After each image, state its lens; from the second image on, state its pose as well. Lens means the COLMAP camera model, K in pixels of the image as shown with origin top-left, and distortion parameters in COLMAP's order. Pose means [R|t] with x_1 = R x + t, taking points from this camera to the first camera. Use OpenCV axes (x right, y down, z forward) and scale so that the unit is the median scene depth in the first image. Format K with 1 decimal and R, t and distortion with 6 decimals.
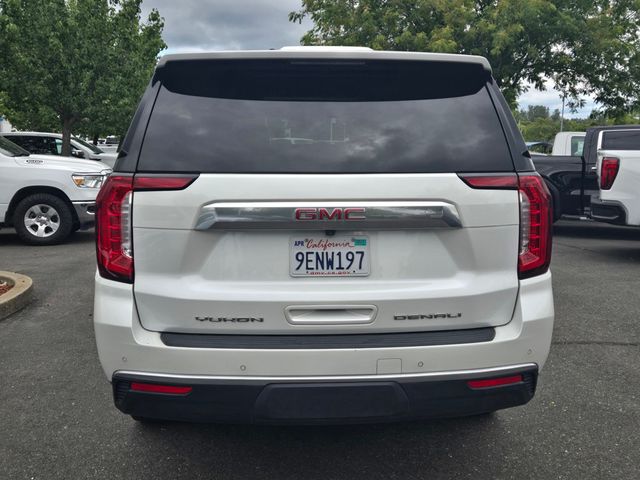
lens RADIAL K [[466.0, 0, 319.6], [0, 466.0, 240.2], [0, 0, 1]] dist [0.033676, -0.002795]
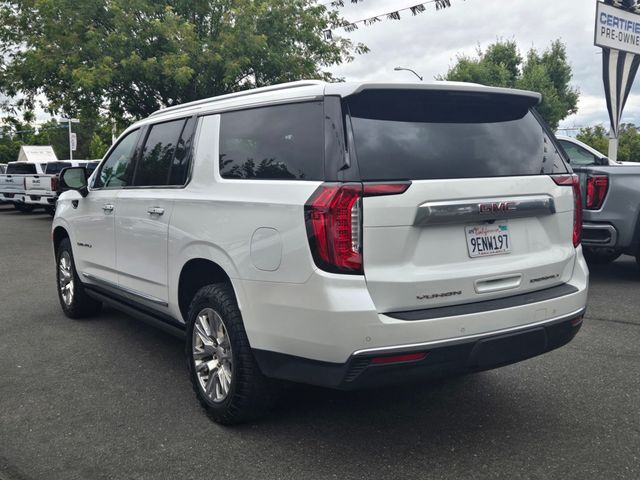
lens RADIAL K [[443.7, 0, 314.4], [0, 443.7, 243.9], [0, 0, 1]] dist [0.036518, -0.031550]
pose [[0.932343, -0.079723, 0.352676, -0.891915], [0.085419, 0.996345, -0.000588, 0.004527], [-0.351340, 0.030673, 0.935745, -0.008110]]
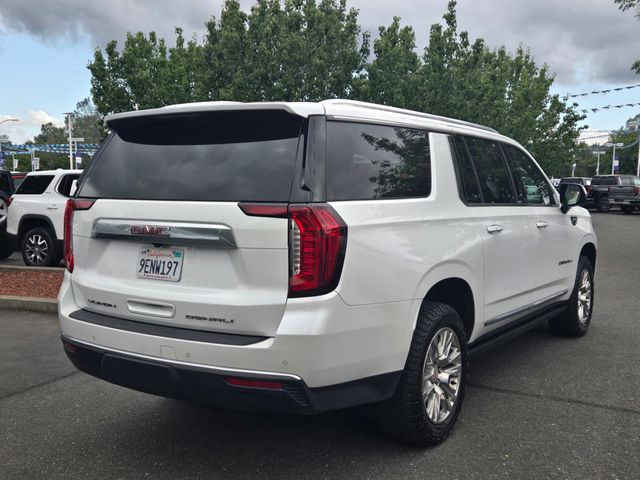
lens RADIAL K [[443.7, 0, 336.4], [0, 443.7, 252.3], [0, 0, 1]] dist [0.036518, -0.031550]
pose [[0.900889, 0.065078, -0.429142, 1.008618], [-0.082470, 0.996350, -0.022034, -0.010688], [0.426142, 0.055241, 0.902968, 0.085643]]
